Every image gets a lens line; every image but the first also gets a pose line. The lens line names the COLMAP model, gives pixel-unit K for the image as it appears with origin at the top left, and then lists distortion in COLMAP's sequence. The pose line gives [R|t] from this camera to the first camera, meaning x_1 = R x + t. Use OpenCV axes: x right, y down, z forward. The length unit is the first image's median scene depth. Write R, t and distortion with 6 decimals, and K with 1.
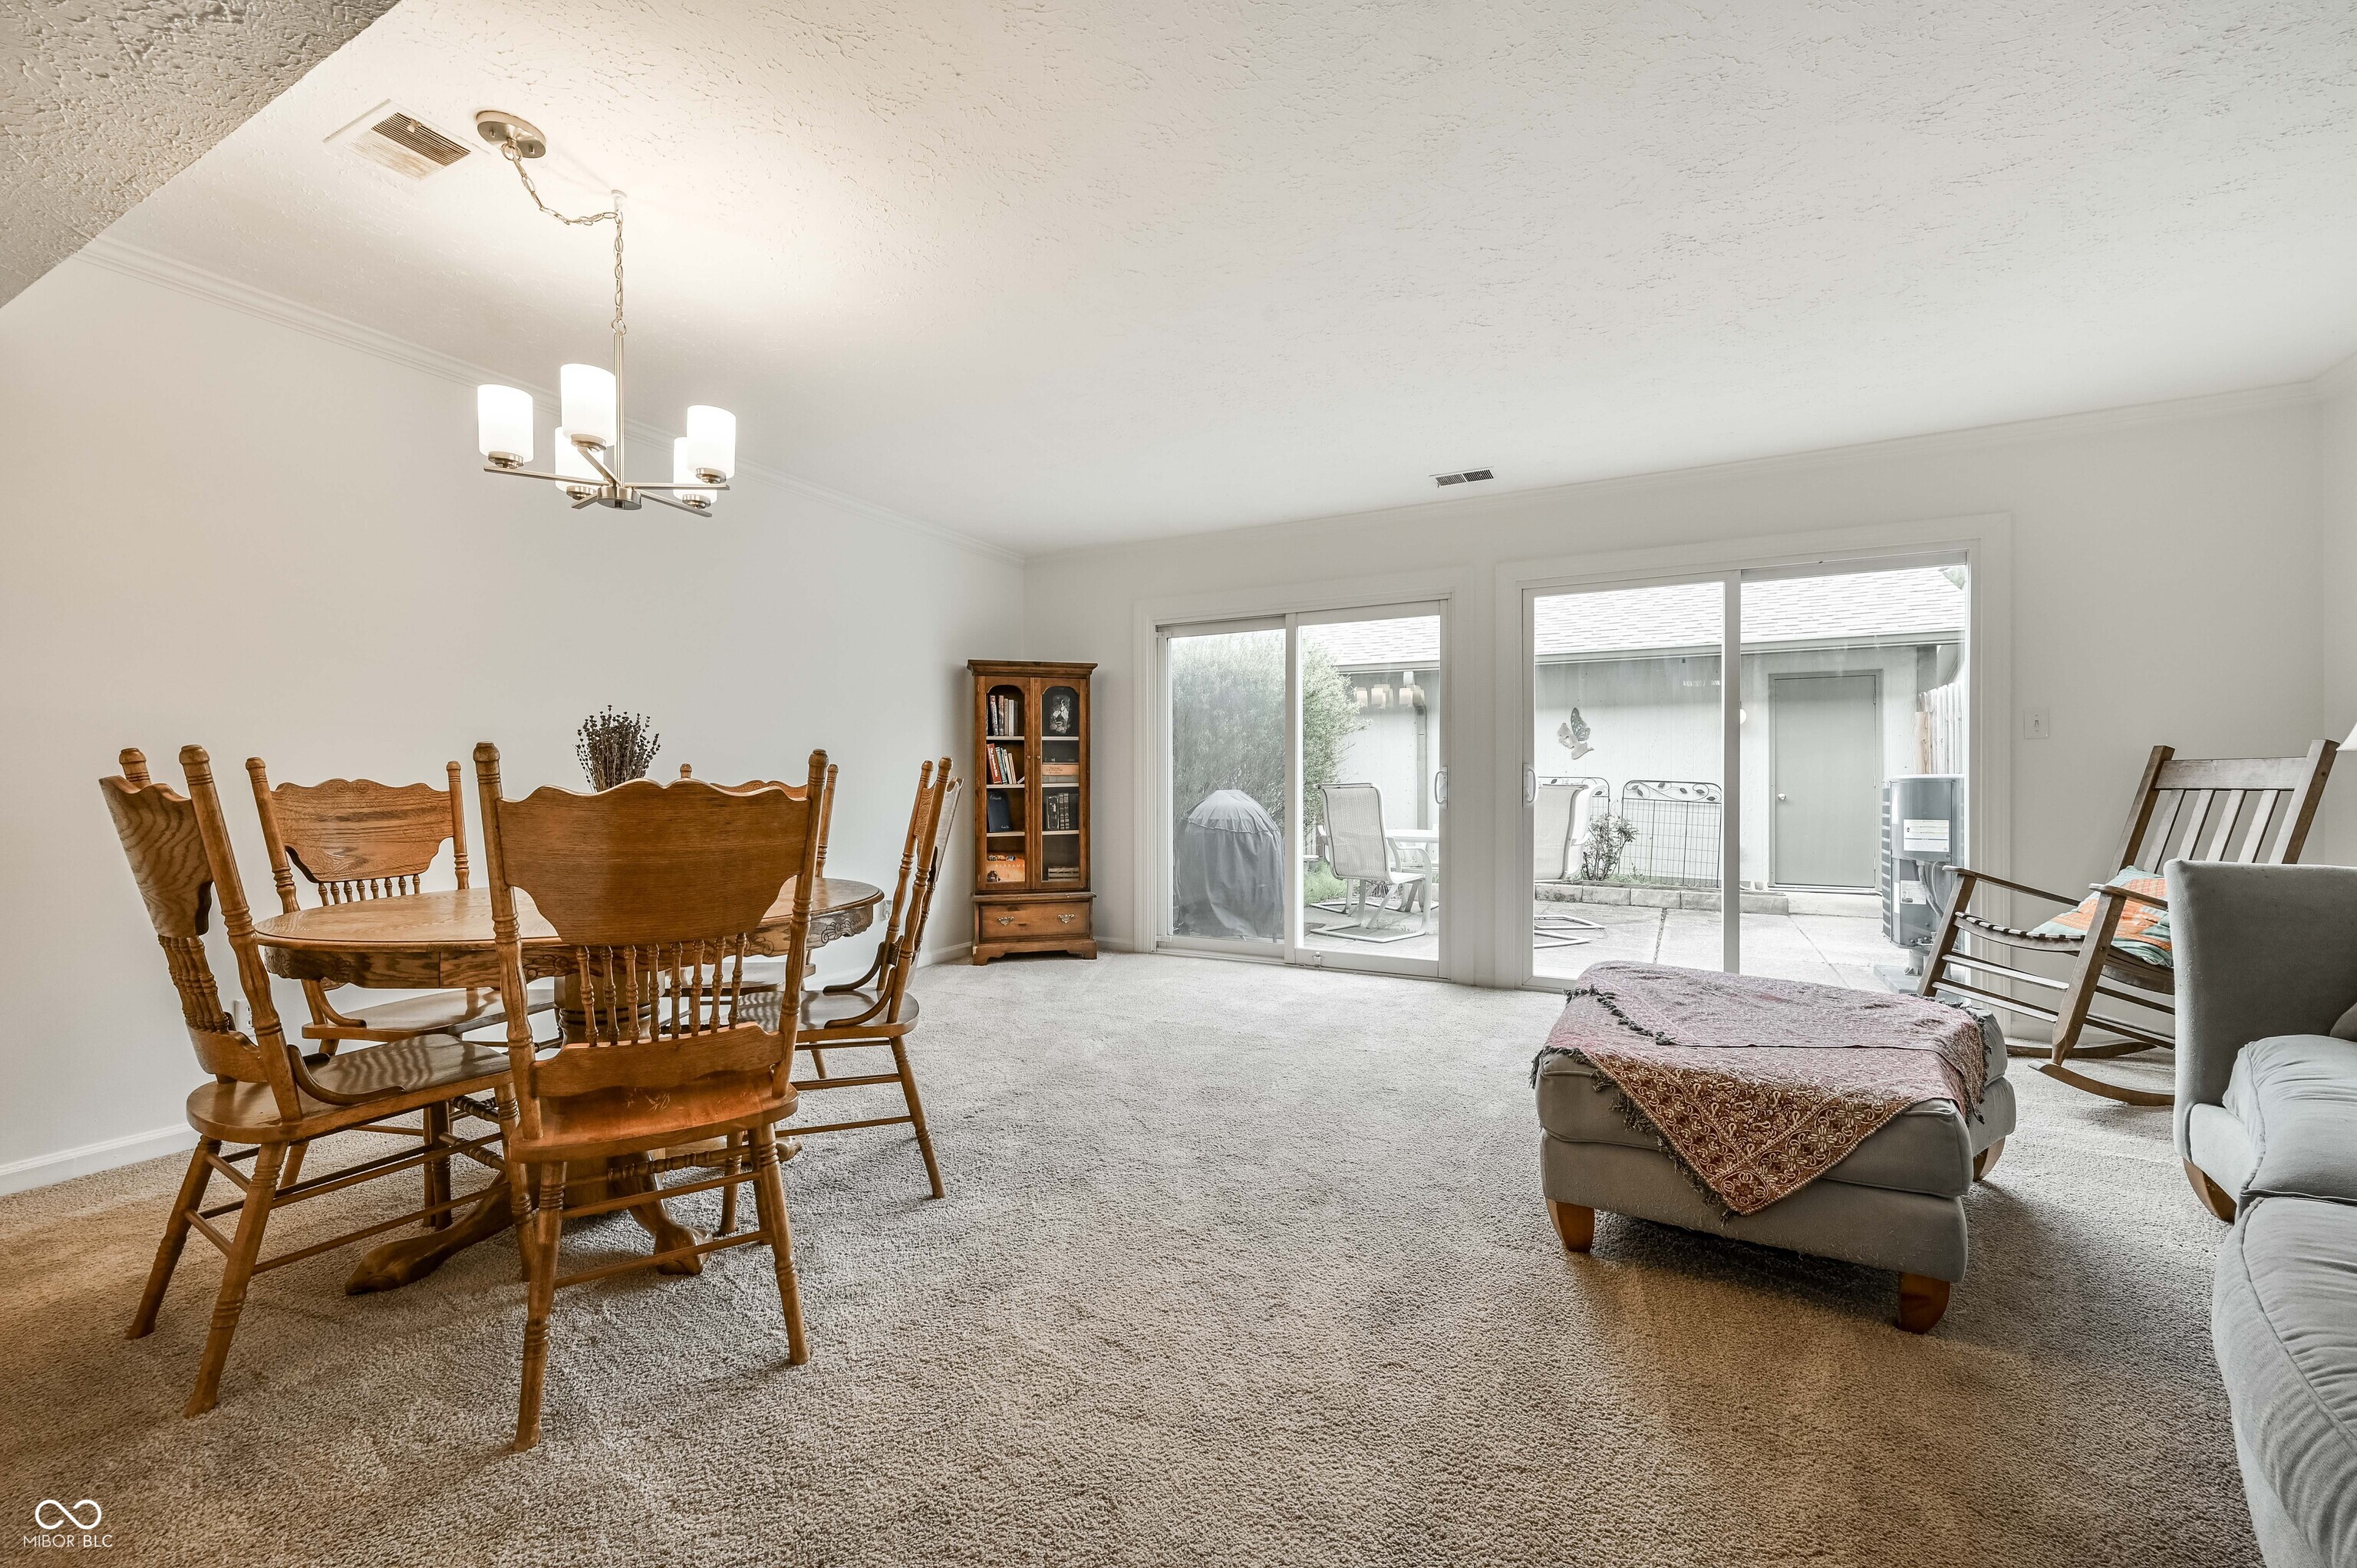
lens RADIAL K [[936.6, 0, 1186.8], [0, 936.6, 769.5], [0, 0, 1]] dist [-0.000816, -0.000330]
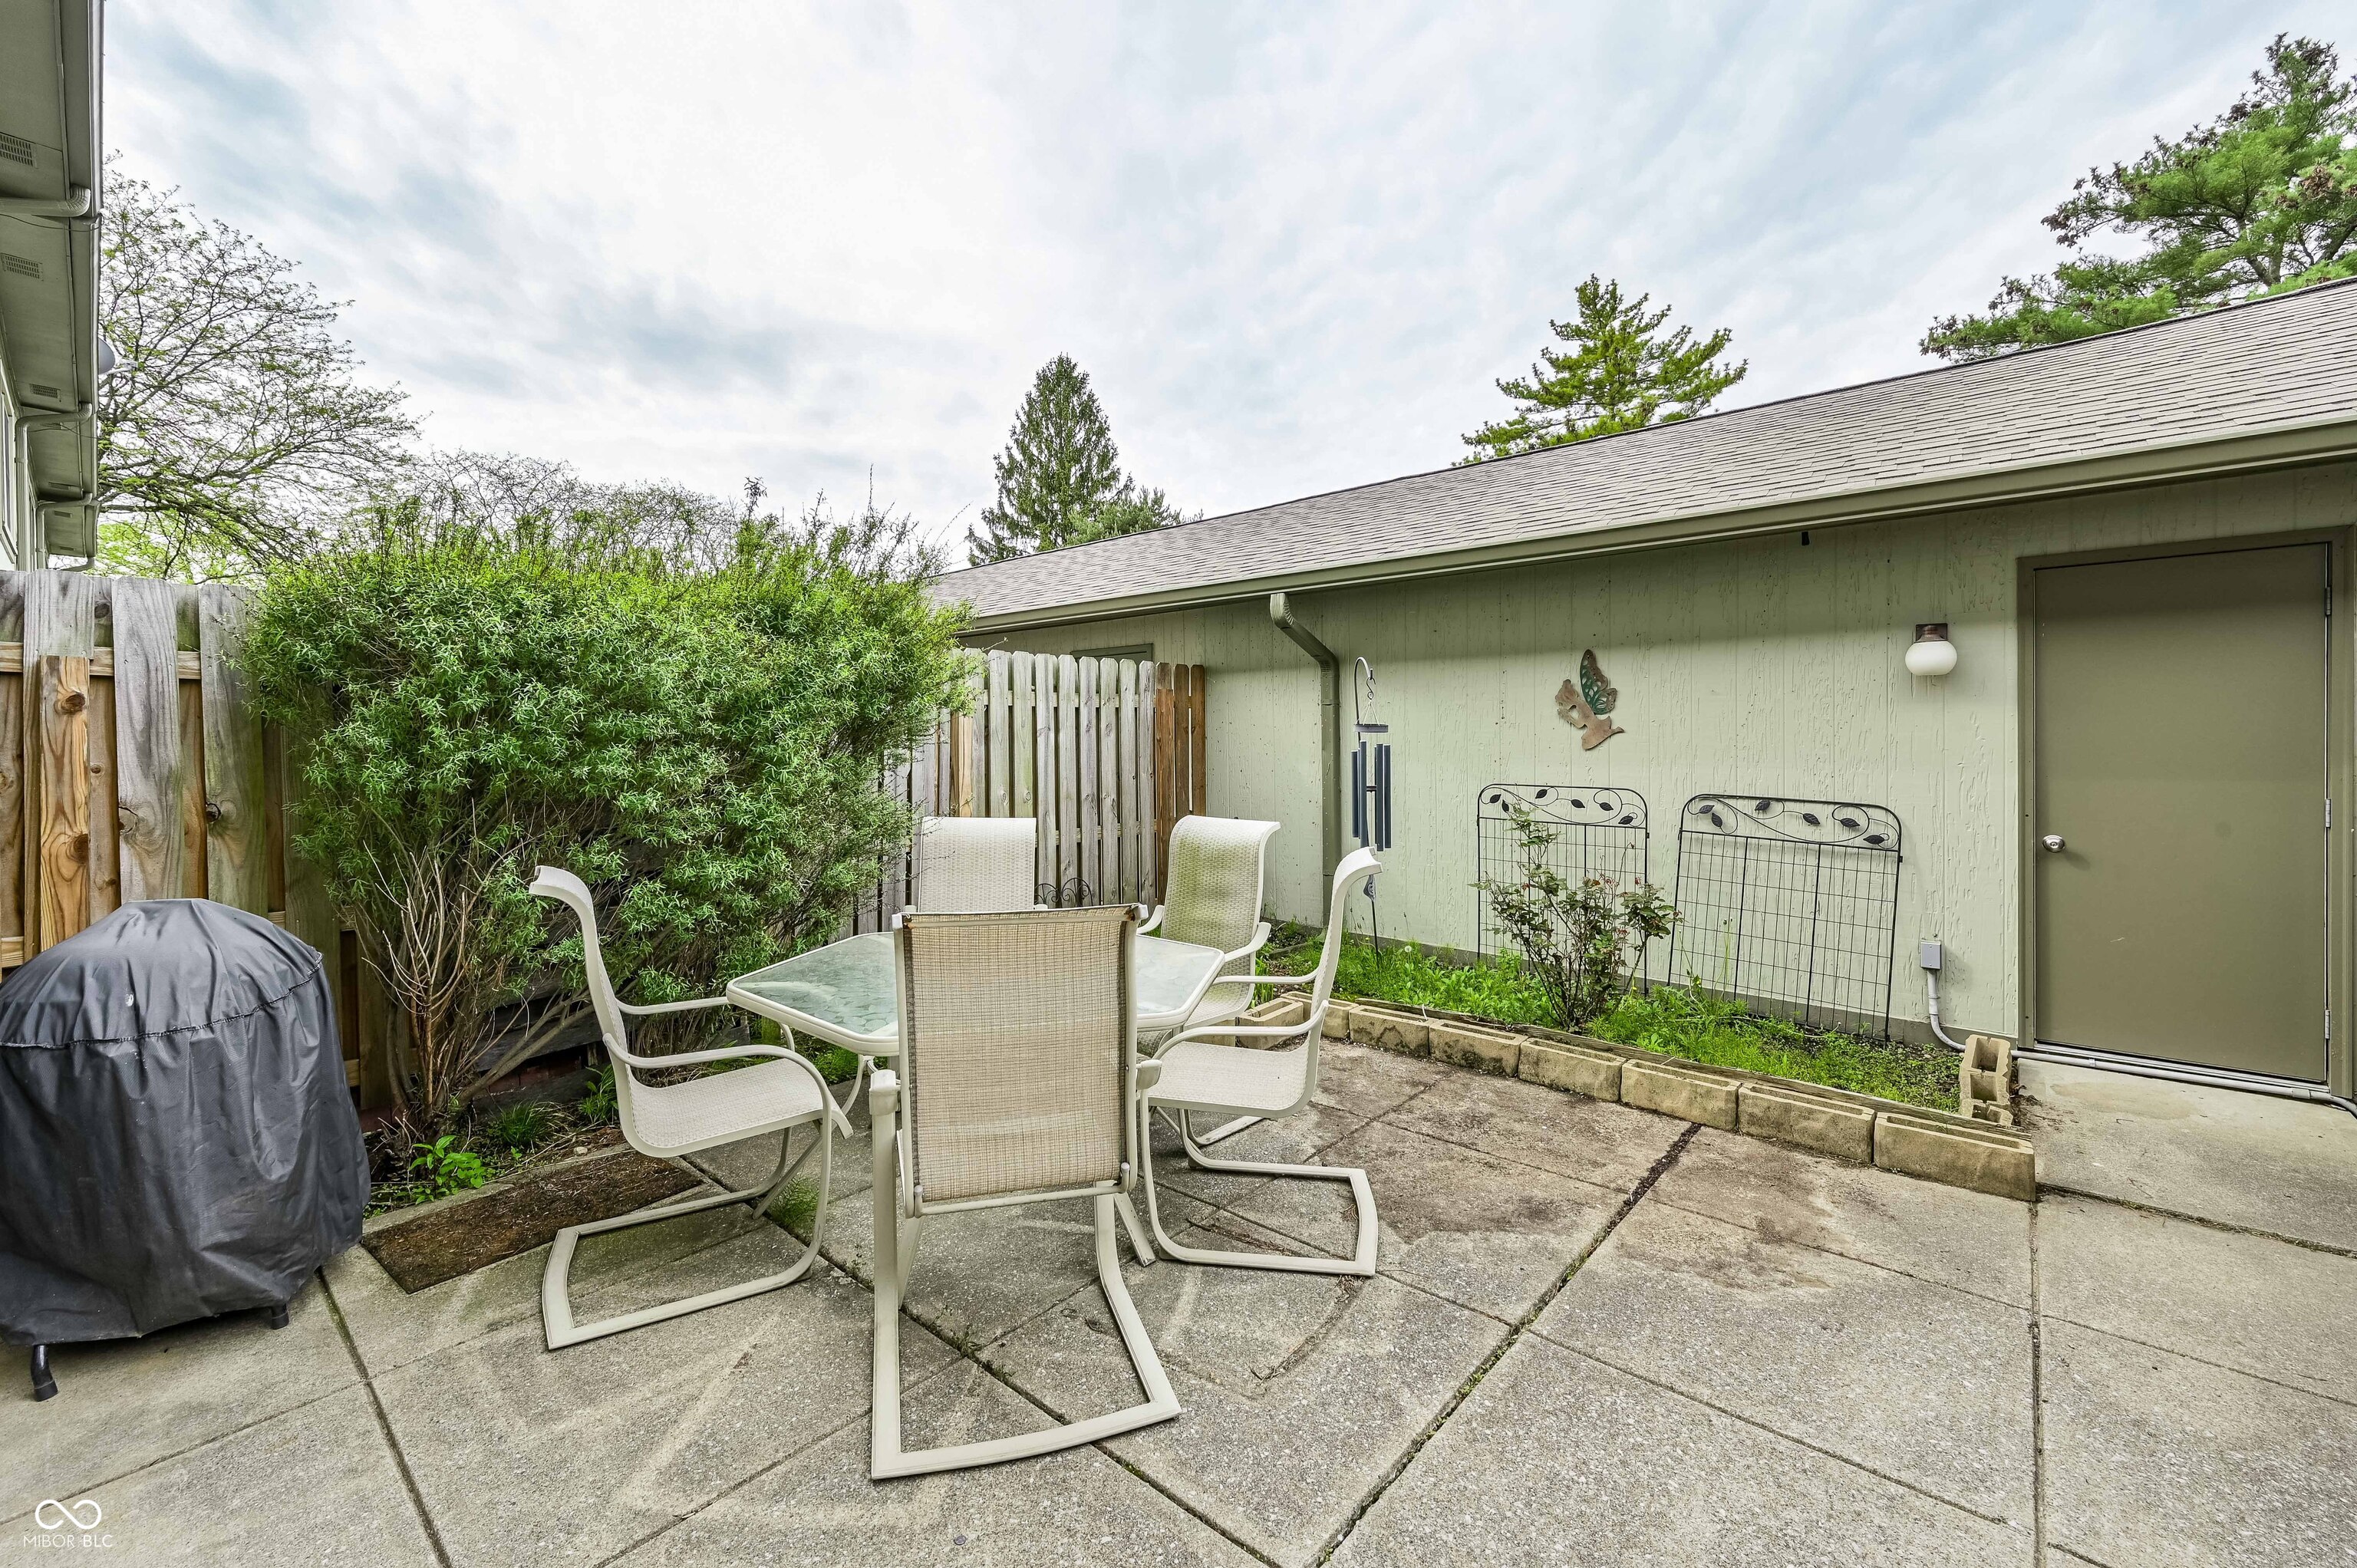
lens RADIAL K [[945.0, 0, 1178.6], [0, 945.0, 734.8], [0, 0, 1]] dist [-0.000004, -0.000038]
pose [[0.971294, -0.010644, -0.237645, 0.939466], [0.012181, 0.999913, 0.005000, -0.072728], [0.237571, -0.007751, 0.971339, 1.304816]]
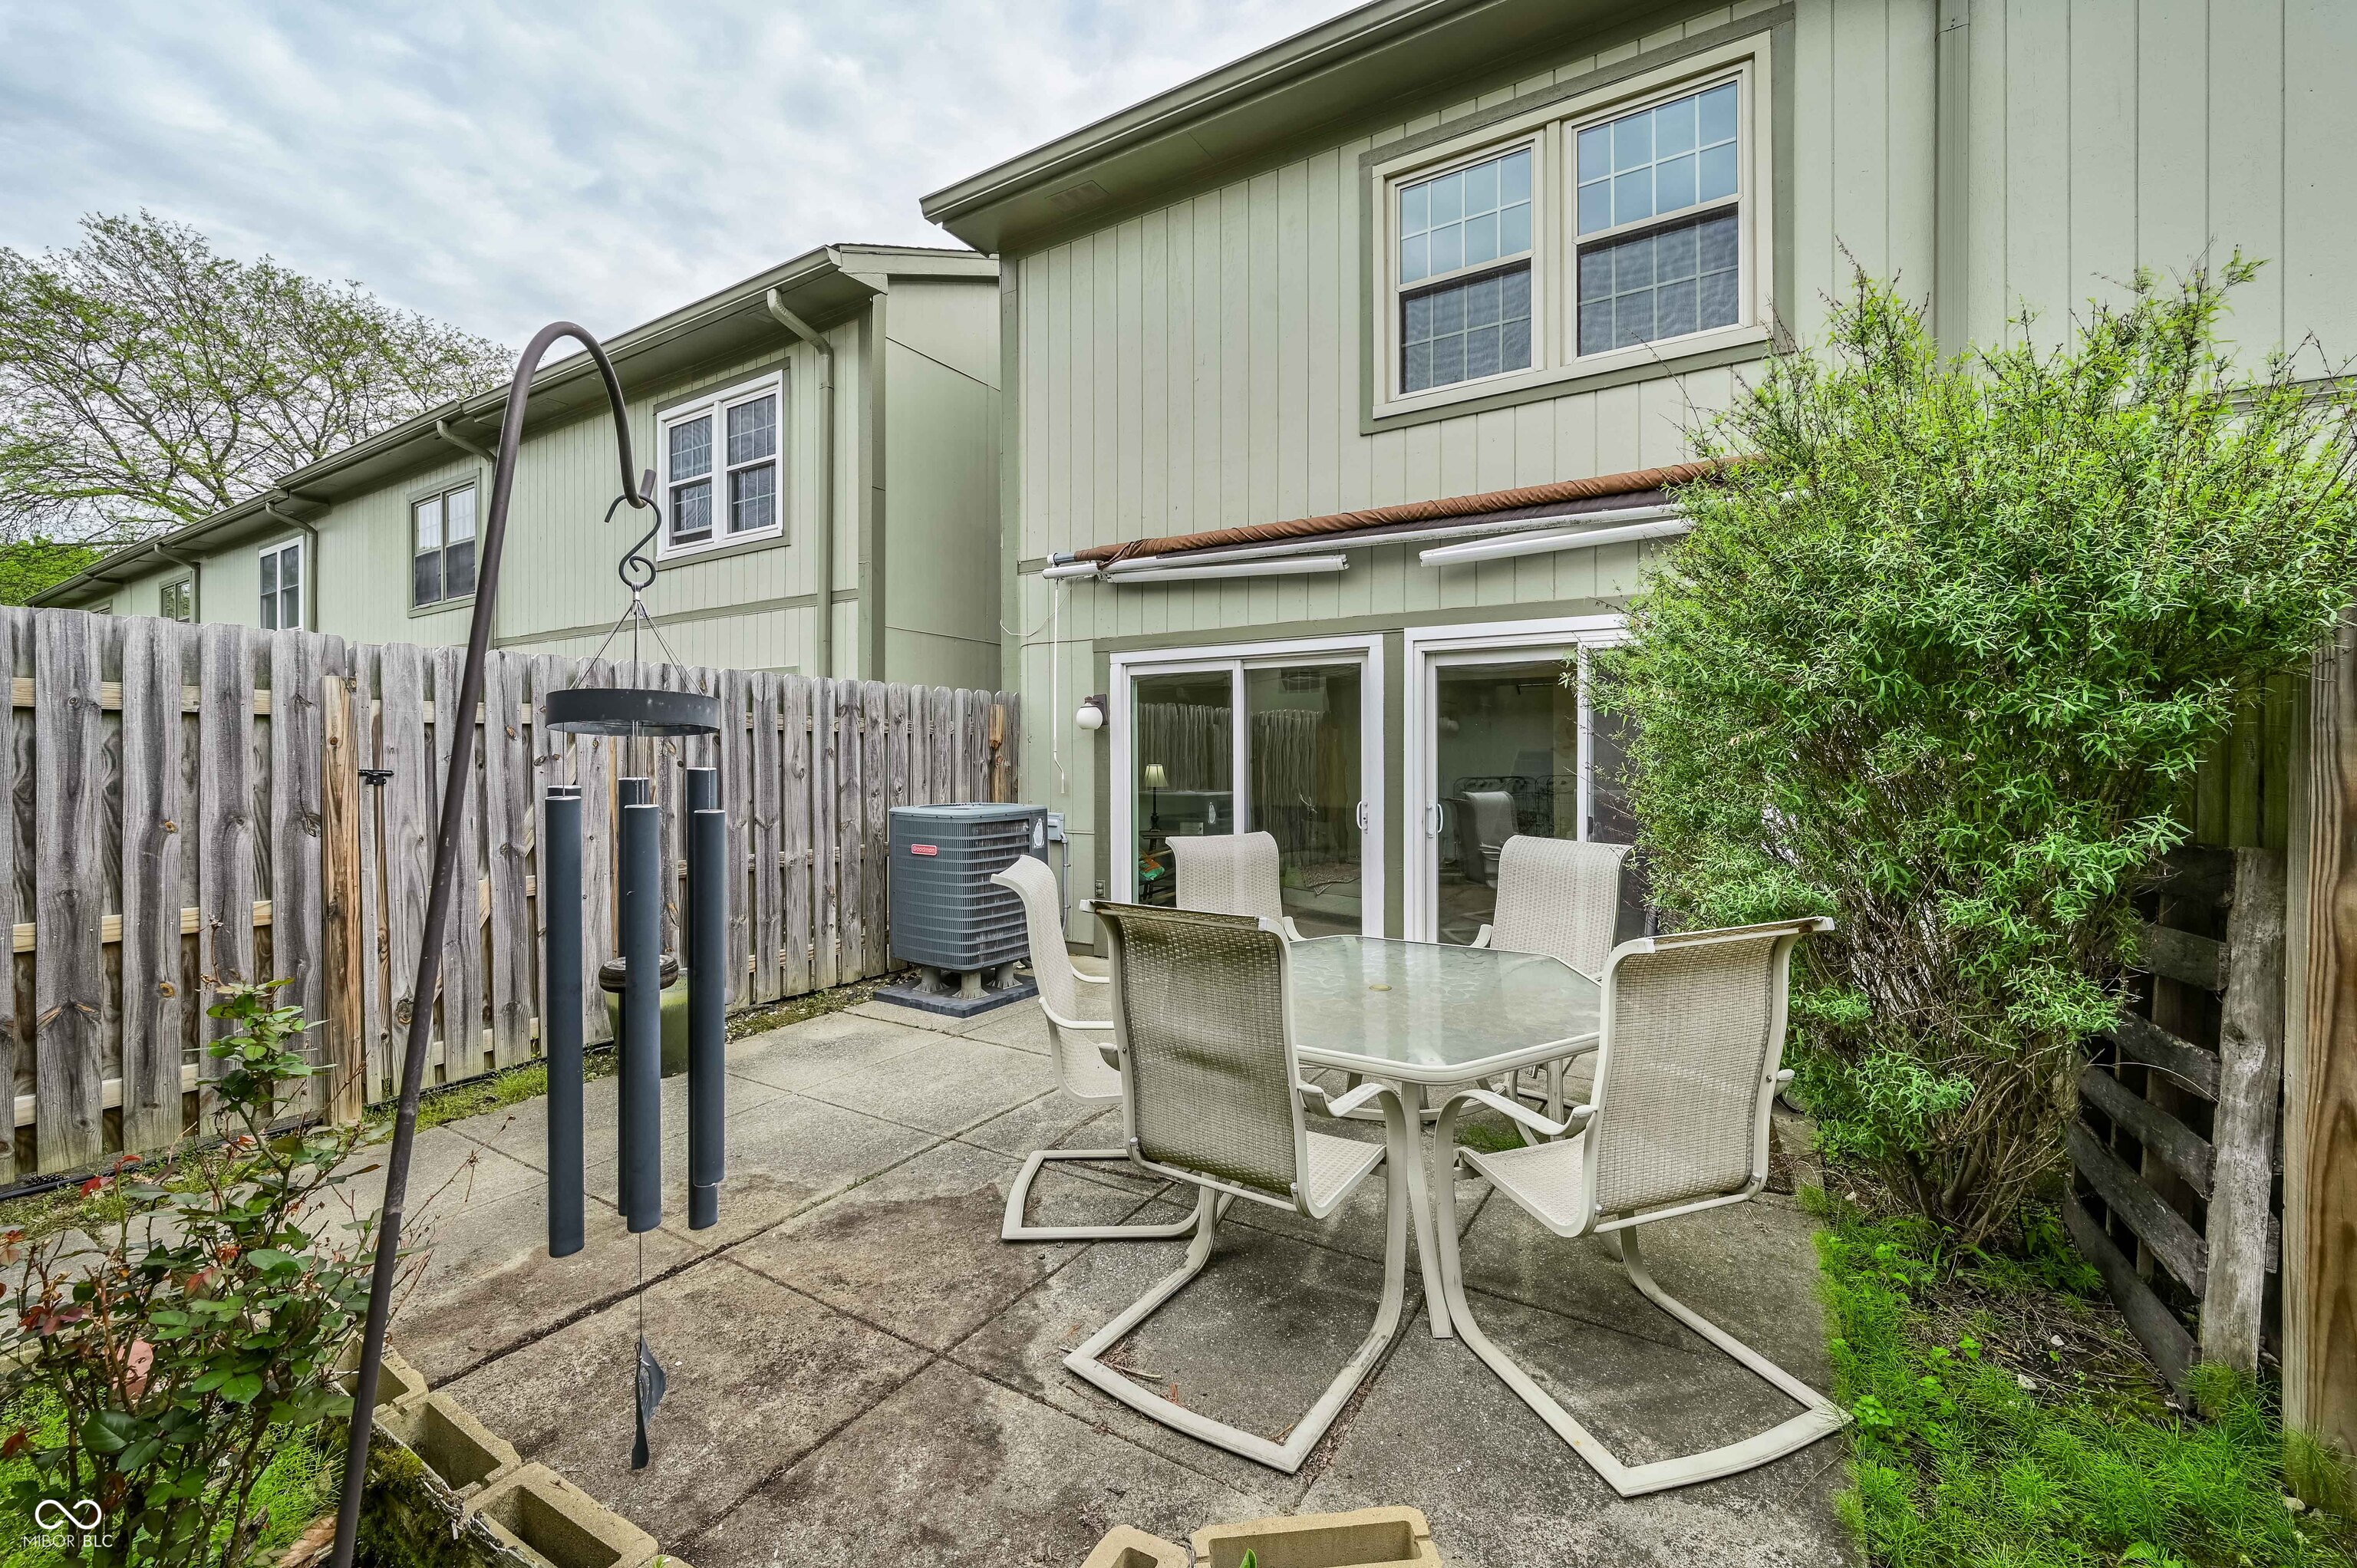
lens RADIAL K [[936.6, 0, 1186.8], [0, 936.6, 769.5], [0, 0, 1]] dist [-0.000816, -0.000330]
pose [[-0.997267, -0.000830, 0.073881, 0.684903], [-0.000915, 0.999999, -0.001106, -0.052550], [-0.073880, -0.001170, -0.997266, 2.947122]]
